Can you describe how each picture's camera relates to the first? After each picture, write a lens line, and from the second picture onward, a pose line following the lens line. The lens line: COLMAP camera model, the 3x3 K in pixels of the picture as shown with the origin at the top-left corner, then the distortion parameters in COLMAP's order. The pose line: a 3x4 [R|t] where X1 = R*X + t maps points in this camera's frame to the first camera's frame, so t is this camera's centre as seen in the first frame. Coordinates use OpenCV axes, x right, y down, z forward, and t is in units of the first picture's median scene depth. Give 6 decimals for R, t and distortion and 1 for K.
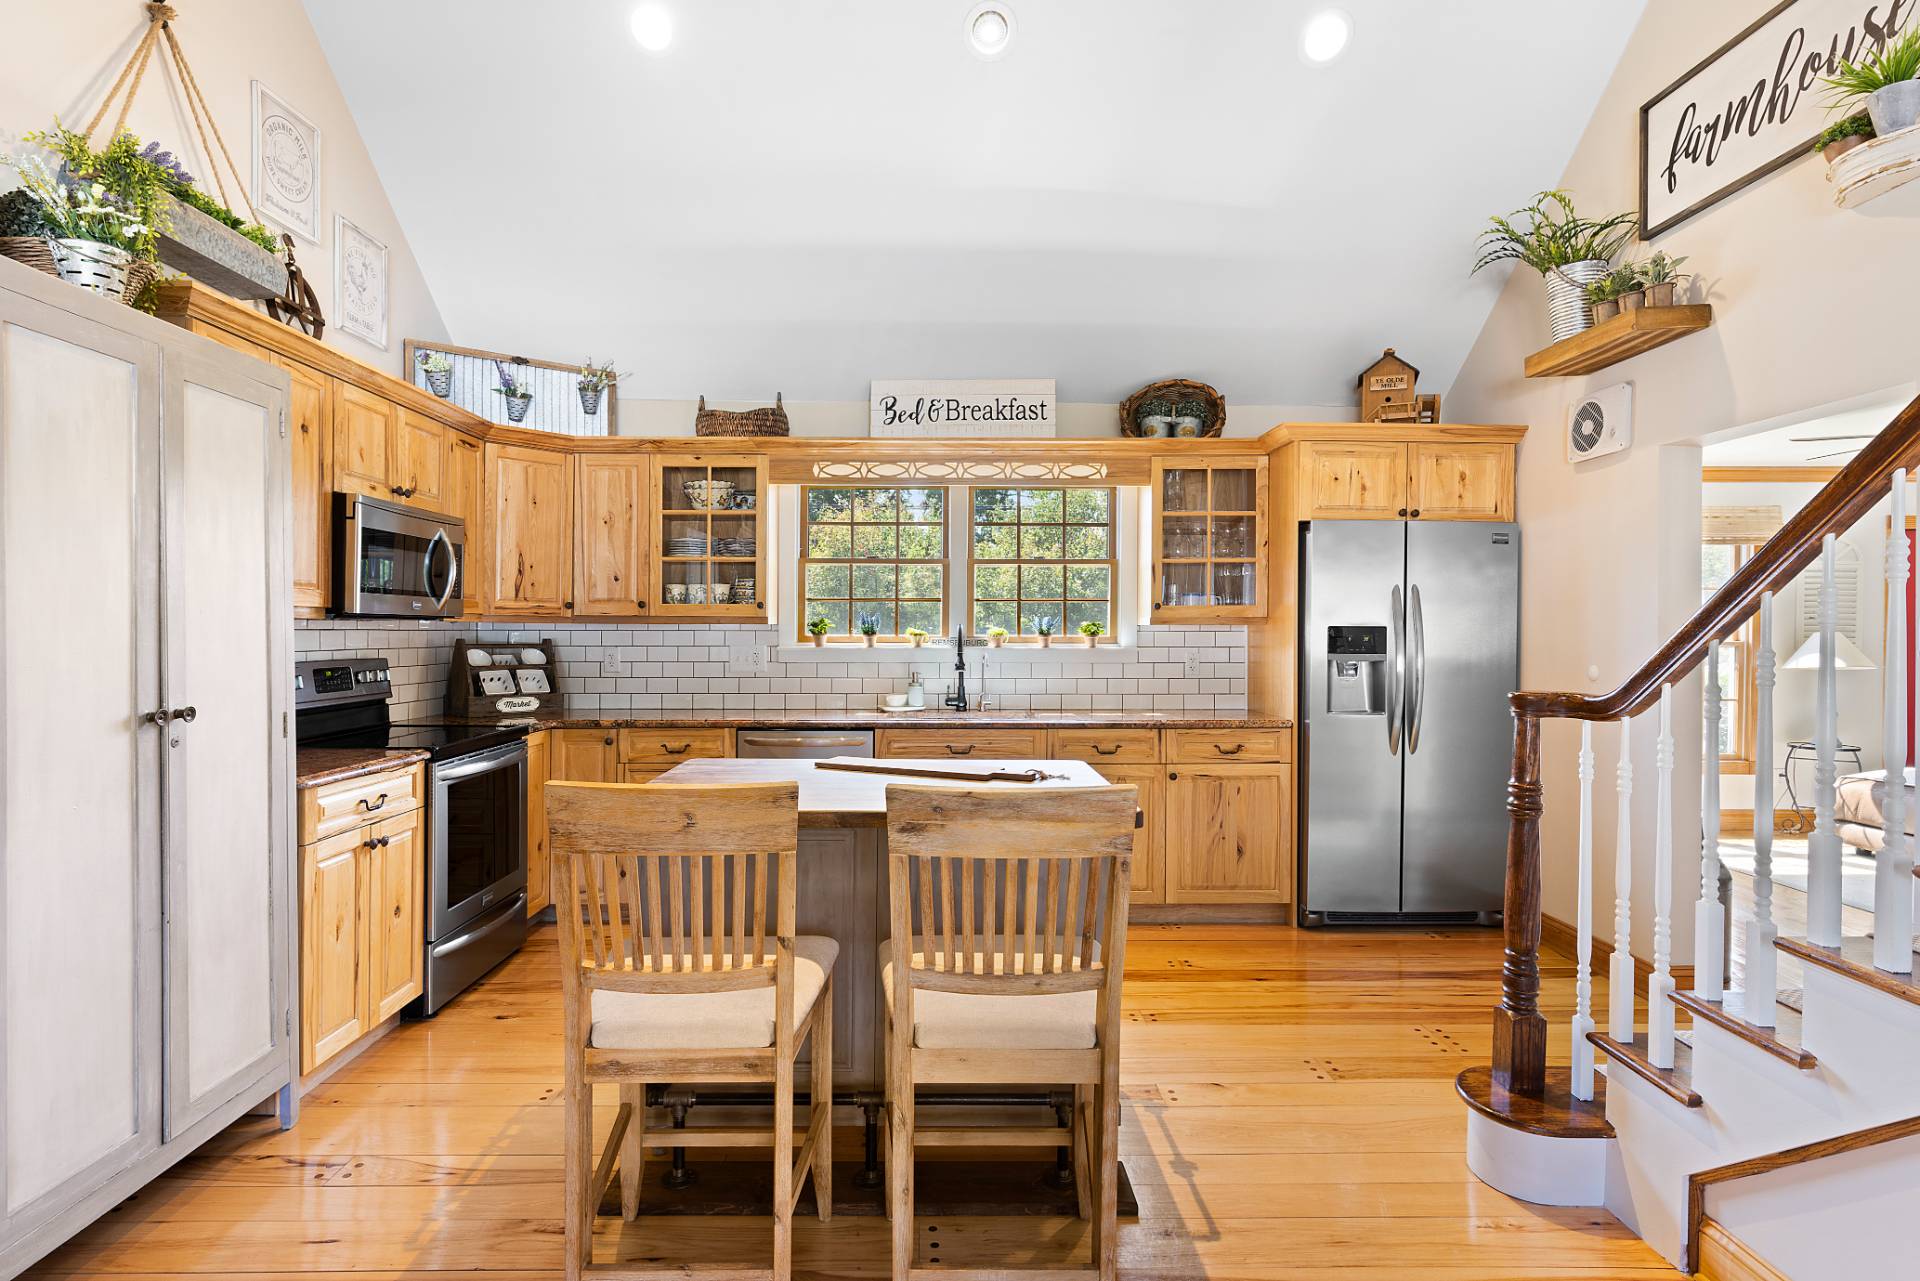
lens RADIAL K [[991.8, 0, 936.3], [0, 991.8, 632.3], [0, 0, 1]] dist [0.003484, 0.001180]
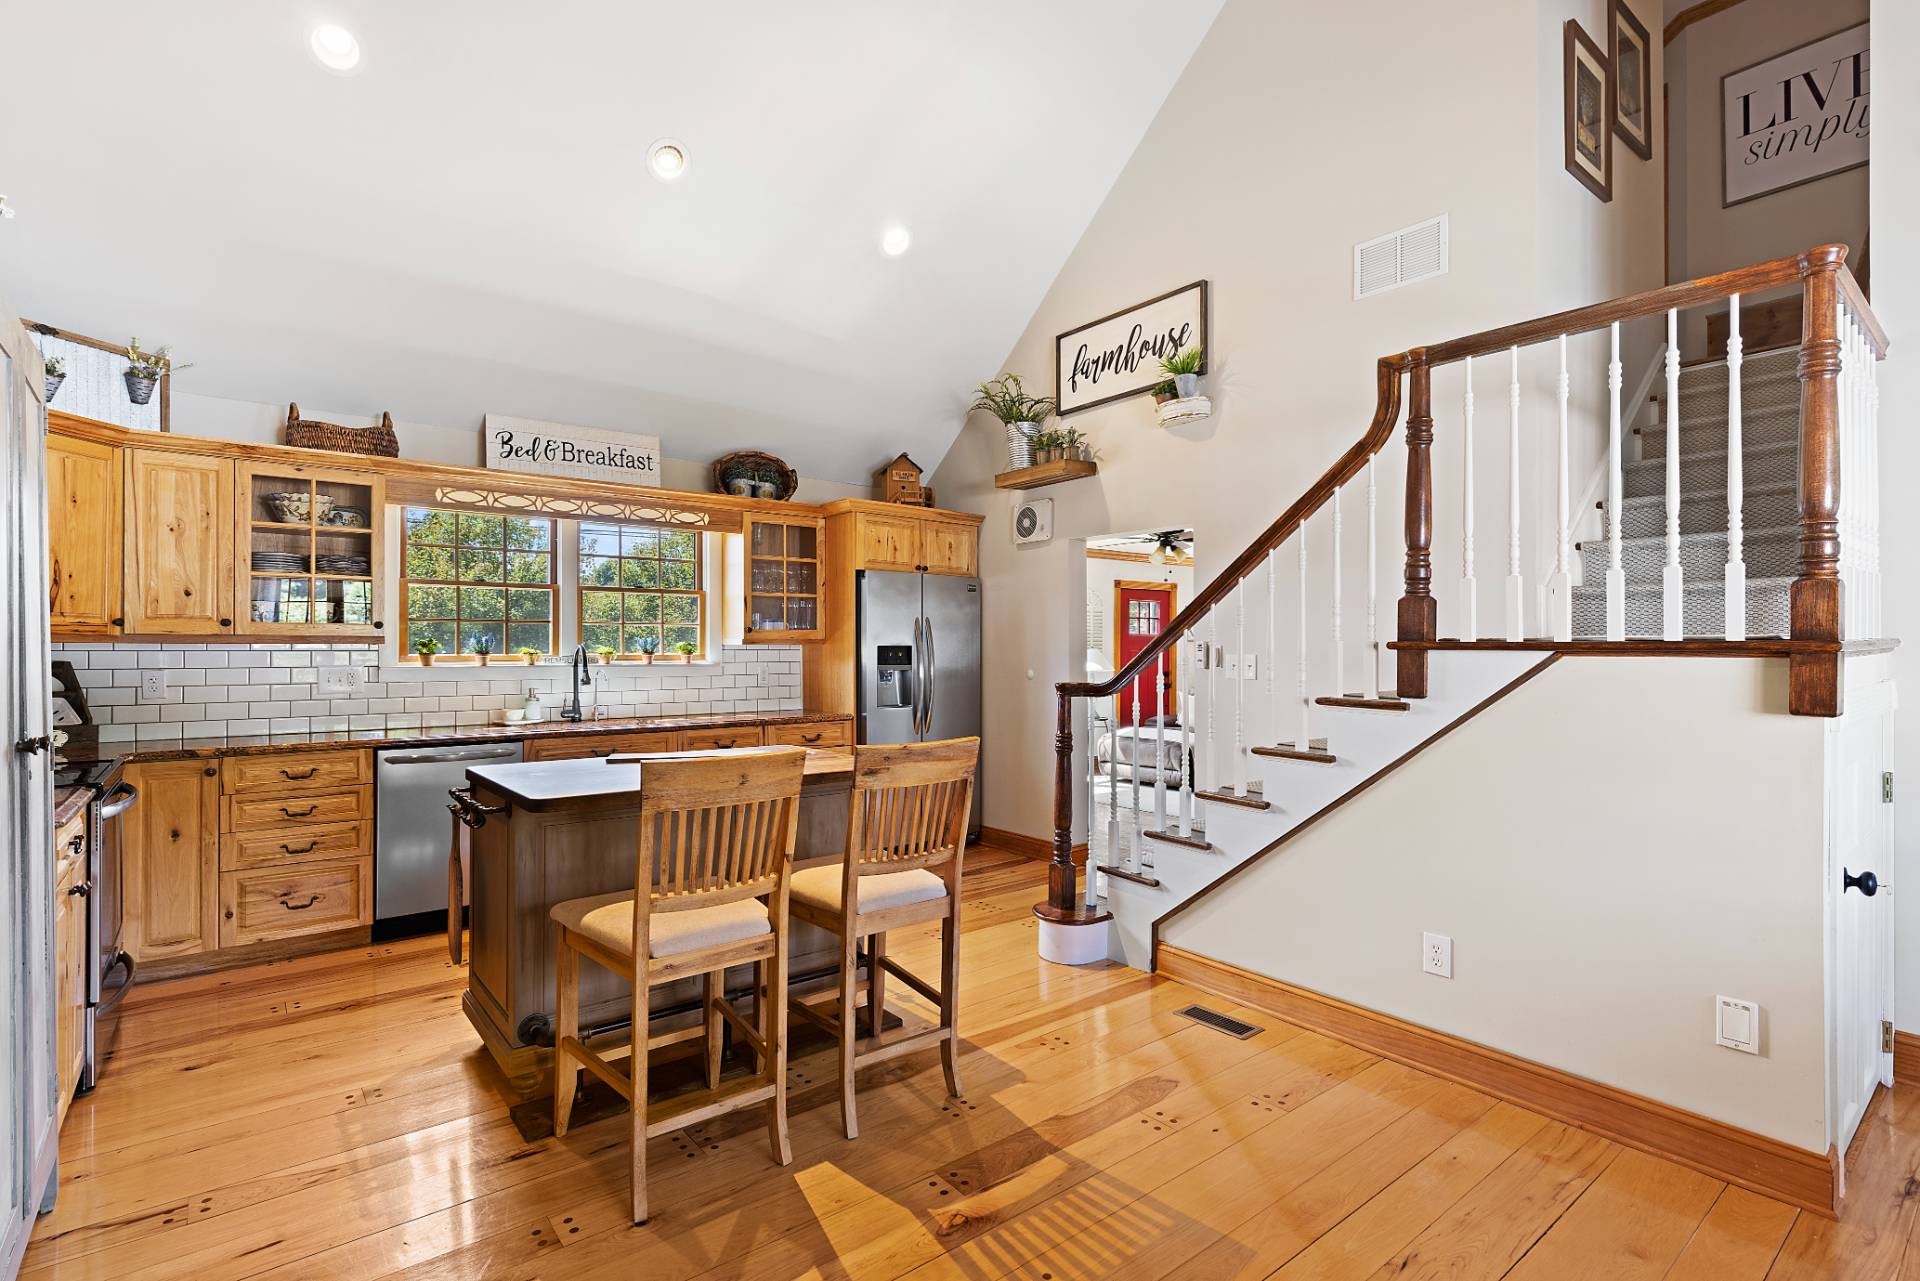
lens RADIAL K [[920.8, 0, 960.0], [0, 920.8, 640.5], [0, 0, 1]] dist [0.022369, -0.000224]
pose [[0.789898, 0.003093, 0.613231, -0.307563], [0.003388, 0.999950, -0.009408, -0.000917], [-0.613229, 0.009509, 0.789848, -0.101984]]
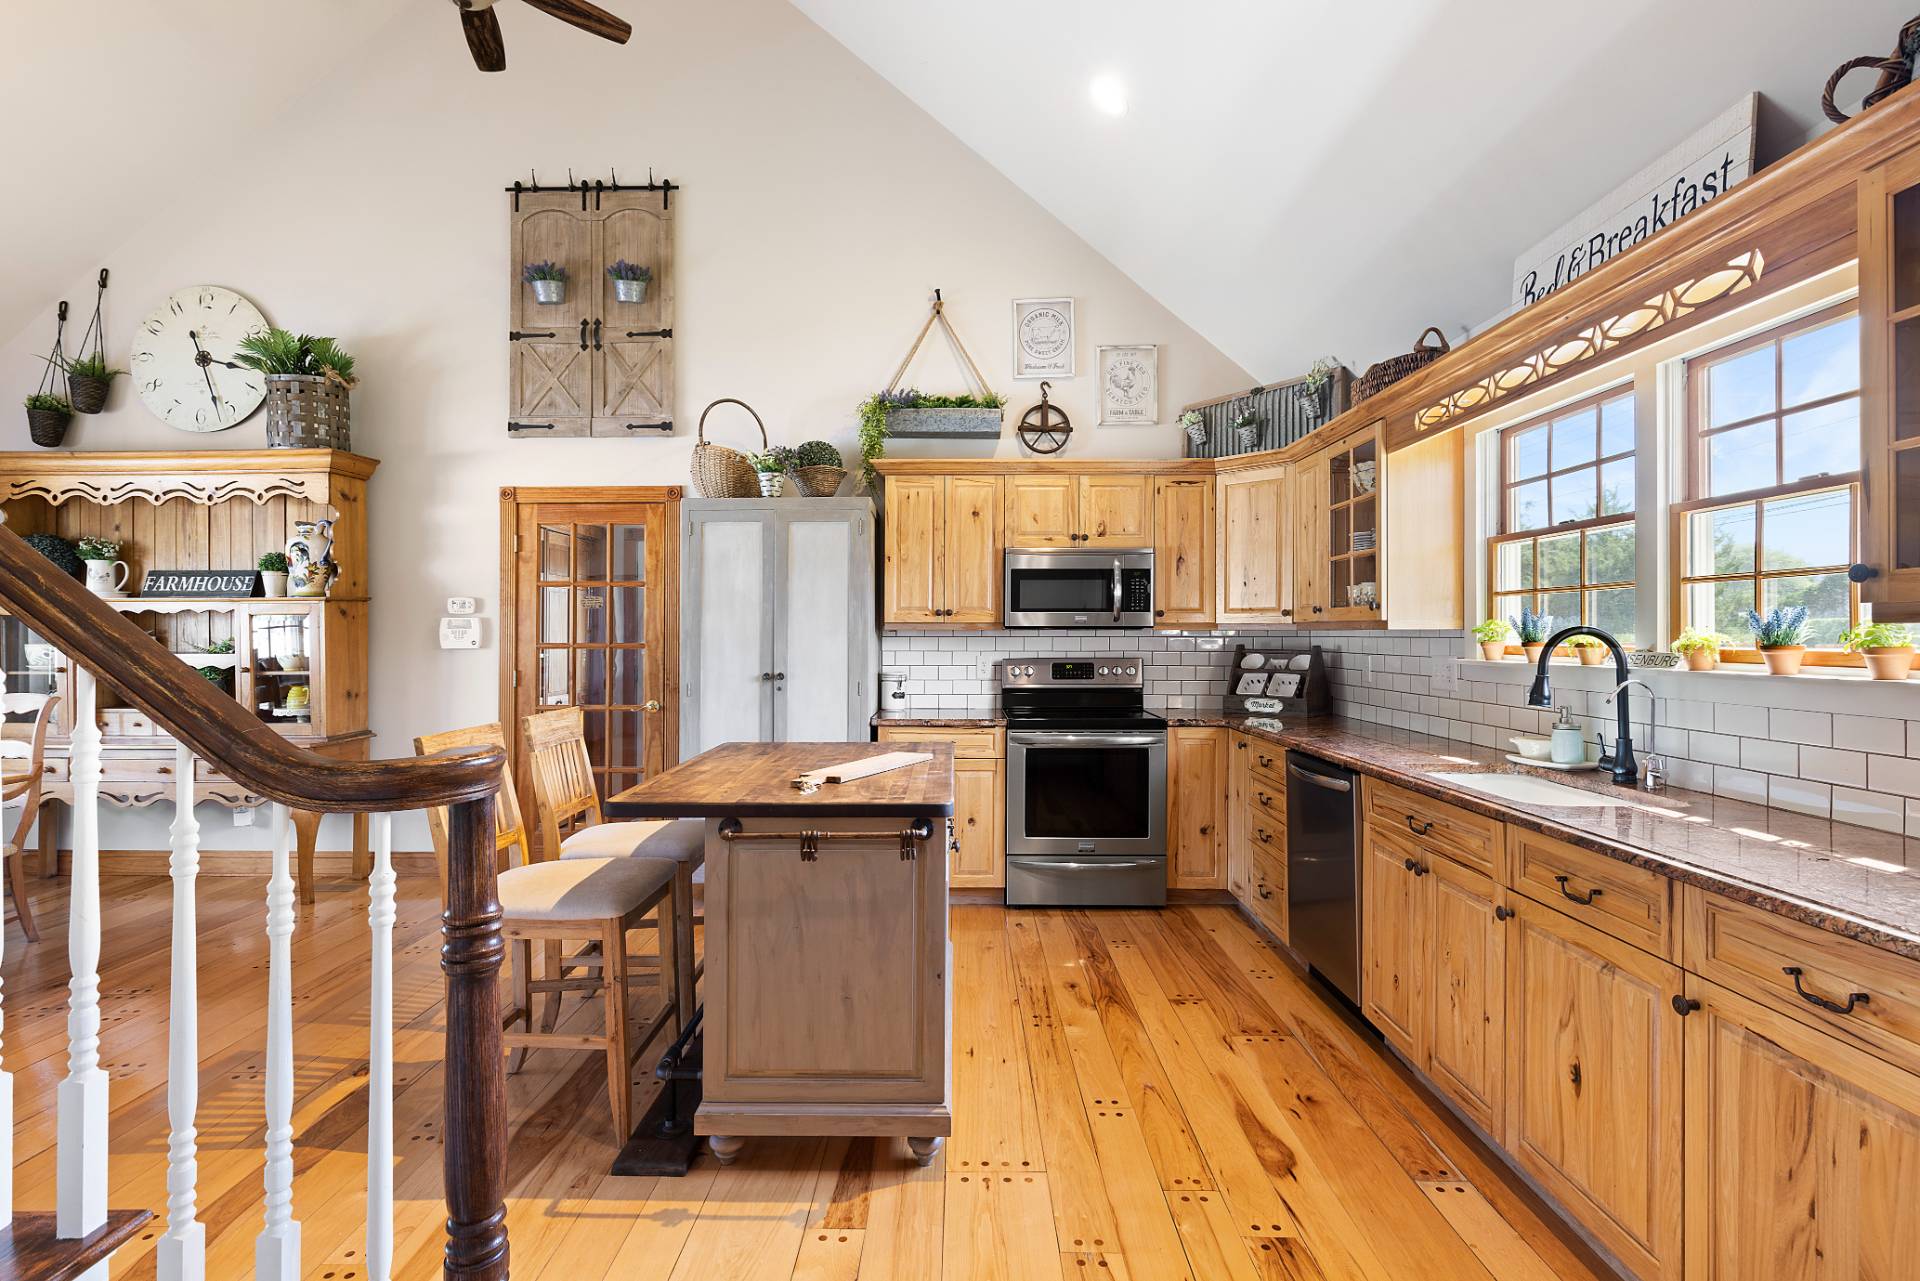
lens RADIAL K [[908.6, 0, 953.3], [0, 908.6, 629.6], [0, 0, 1]] dist [-0.001243, -0.000472]
pose [[-0.022684, -0.007094, -0.999718, 0.617318], [-0.000604, 0.999975, -0.007082, -0.003265], [0.999743, 0.000443, -0.022687, 0.721856]]
